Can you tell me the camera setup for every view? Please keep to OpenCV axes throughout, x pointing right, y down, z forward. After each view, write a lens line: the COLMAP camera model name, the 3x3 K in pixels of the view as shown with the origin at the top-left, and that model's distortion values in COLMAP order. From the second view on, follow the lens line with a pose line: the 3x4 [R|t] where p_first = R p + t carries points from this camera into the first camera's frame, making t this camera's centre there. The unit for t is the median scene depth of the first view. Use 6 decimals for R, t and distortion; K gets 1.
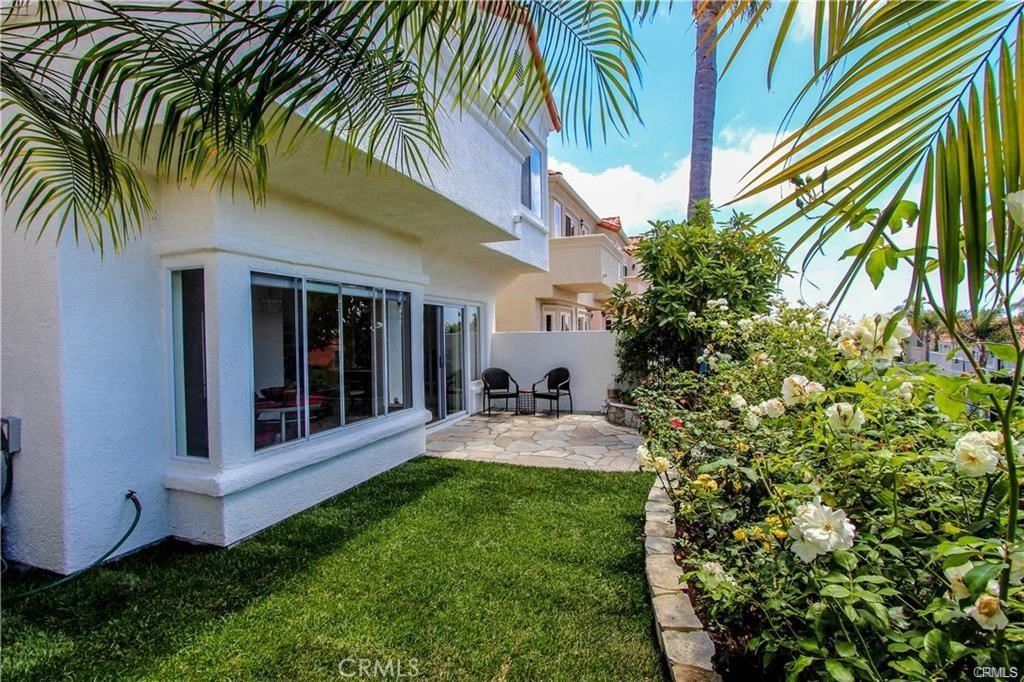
lens RADIAL K [[483.1, 0, 502.8], [0, 483.1, 338.4], [0, 0, 1]] dist [-0.016146, 0.000676]
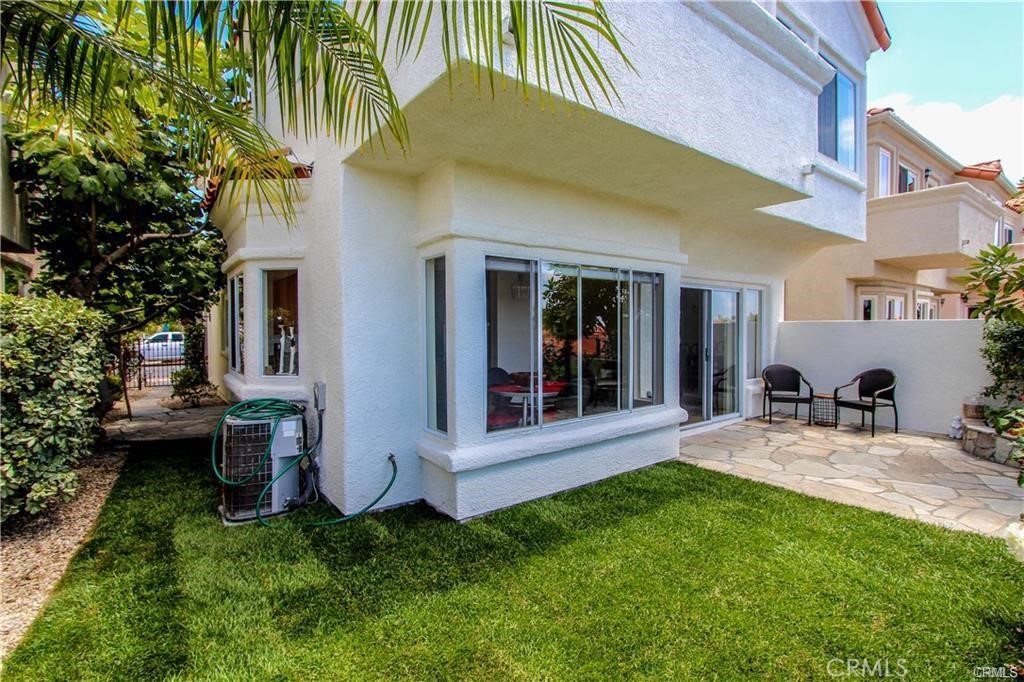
lens RADIAL K [[479.0, 0, 500.6], [0, 479.0, 338.9], [0, 0, 1]] dist [-0.025568, 0.006259]
pose [[0.838931, 0.024702, -0.543677, 0.035561], [-0.013716, 0.999612, 0.024252, 0.006852], [0.544065, -0.012889, 0.838944, 0.111092]]
